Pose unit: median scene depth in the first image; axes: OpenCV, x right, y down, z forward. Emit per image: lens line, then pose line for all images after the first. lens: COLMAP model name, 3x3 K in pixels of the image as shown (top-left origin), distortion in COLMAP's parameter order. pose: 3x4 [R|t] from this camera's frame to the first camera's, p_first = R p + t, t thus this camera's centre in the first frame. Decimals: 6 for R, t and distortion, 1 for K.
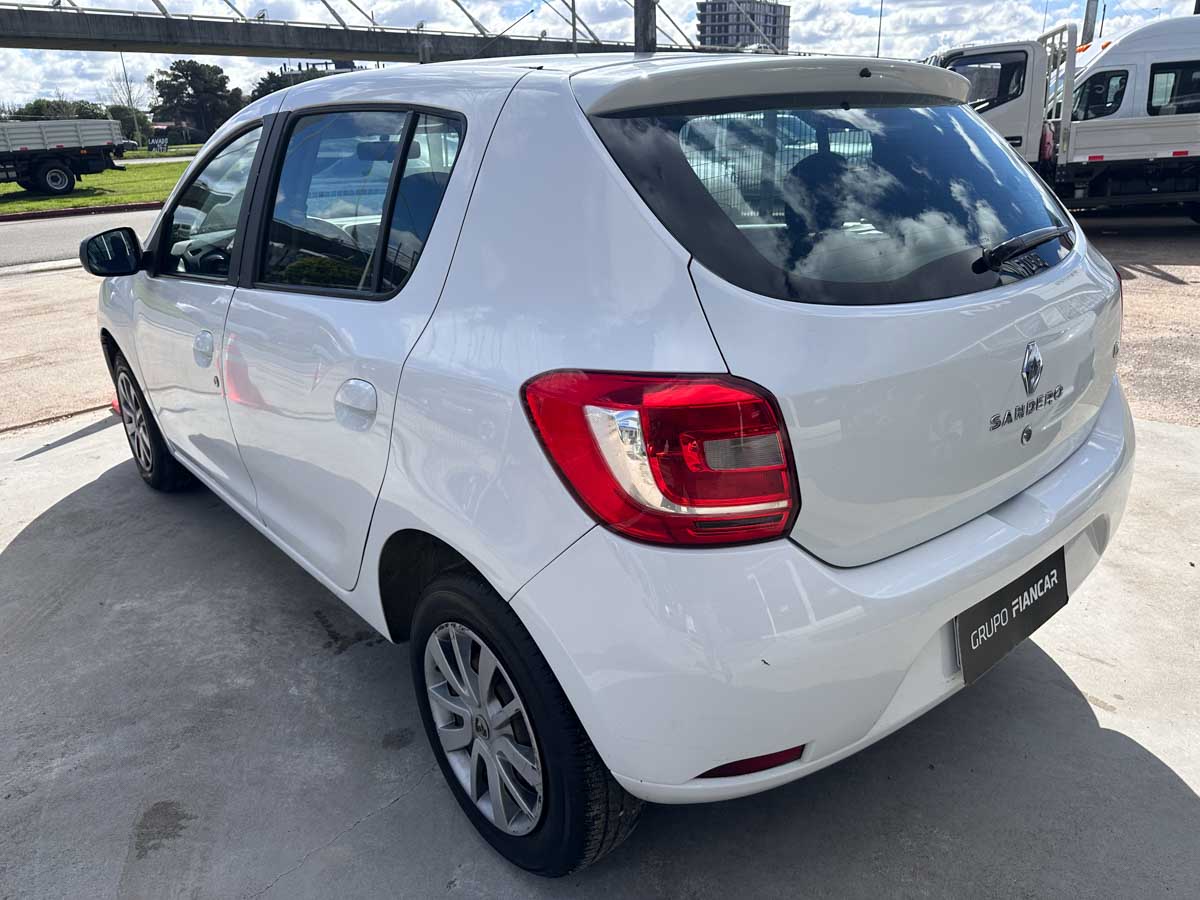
lens RADIAL K [[849.7, 0, 593.1], [0, 849.7, 441.4], [0, 0, 1]] dist [0.021319, -0.027395]
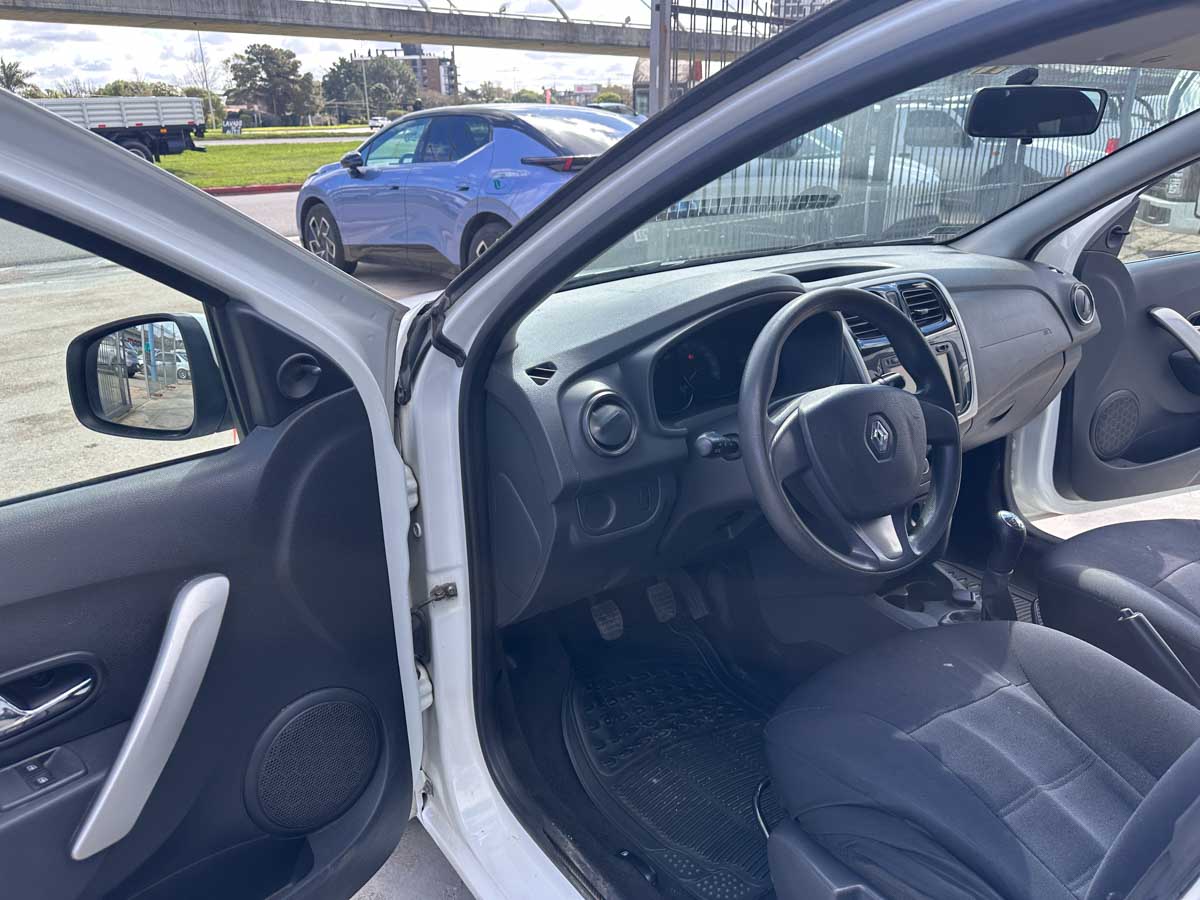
lens RADIAL K [[849.7, 0, 591.3], [0, 849.7, 445.1], [0, 0, 1]] dist [0.021319, -0.027395]
pose [[0.997343, 0.044187, -0.057913, -0.129914], [-0.043497, 0.998968, 0.013111, -0.060592], [0.058432, -0.010557, 0.998236, 0.194182]]
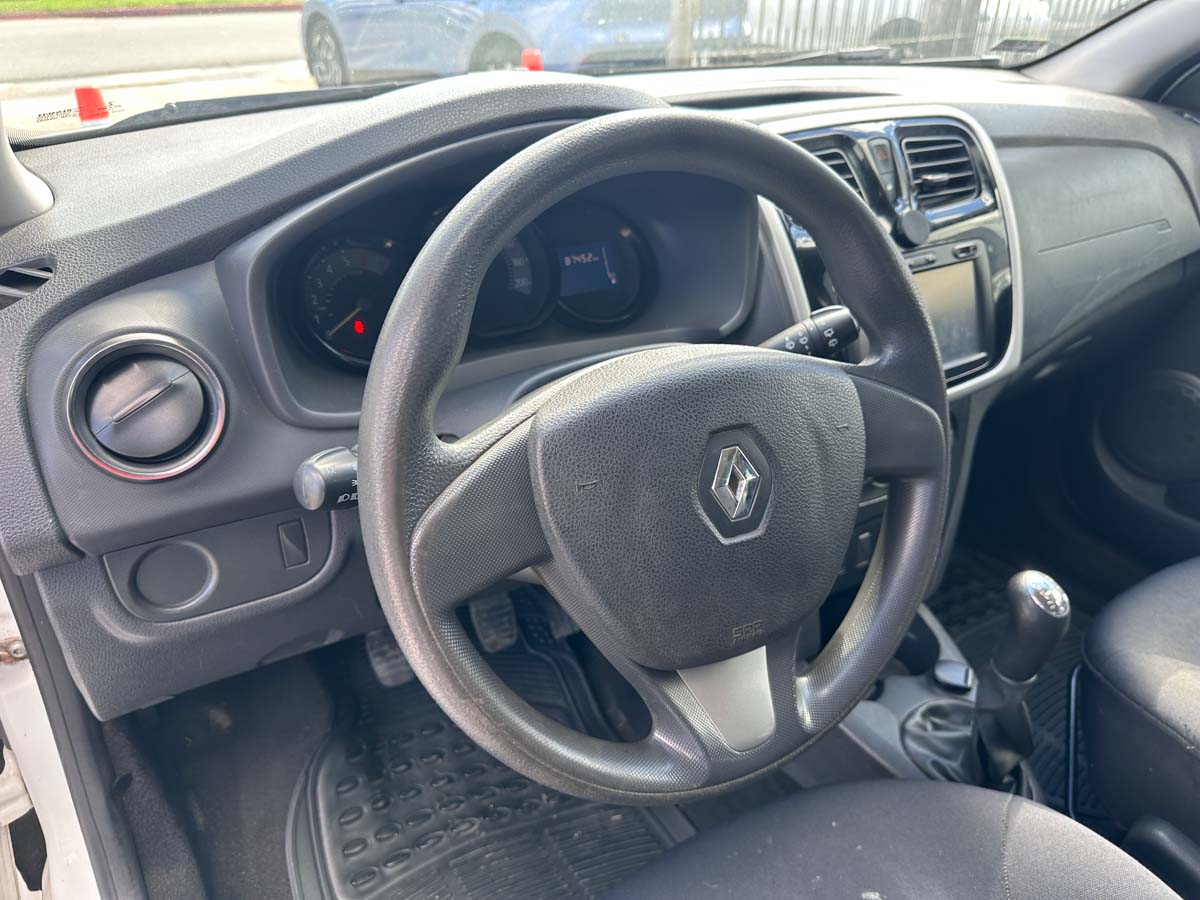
lens RADIAL K [[849.7, 0, 599.7], [0, 849.7, 445.6], [0, 0, 1]] dist [0.021319, -0.027395]
pose [[0.988607, 0.113688, -0.098644, -0.103778], [-0.094308, 0.978630, 0.182725, -0.071177], [0.117310, -0.171341, 0.978203, 0.256710]]
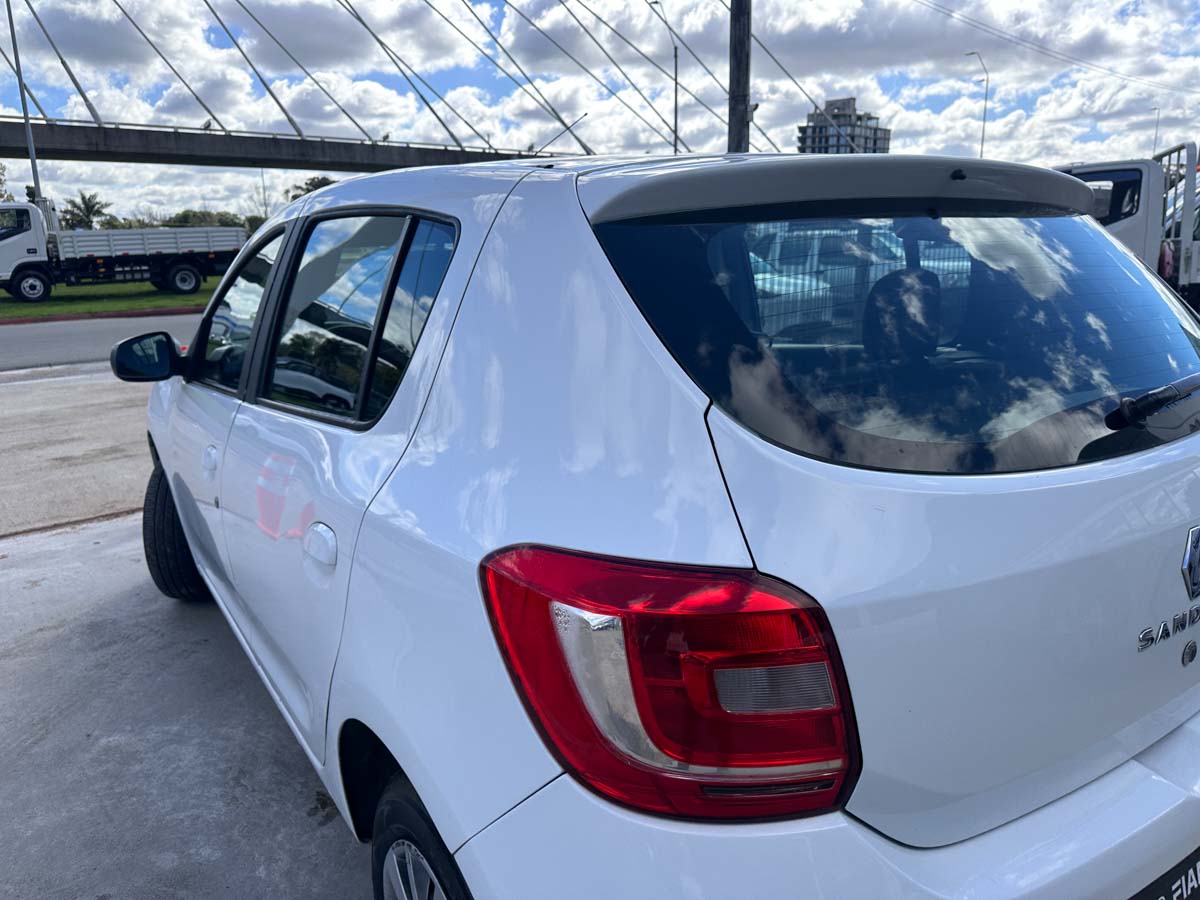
lens RADIAL K [[849.7, 0, 589.9], [0, 849.7, 436.9], [0, 0, 1]] dist [0.021319, -0.027395]
pose [[0.993146, 0.038472, -0.110366, 0.012374], [-0.052004, 0.991107, -0.122482, -0.012103], [0.104673, 0.127382, 0.986315, 0.034388]]
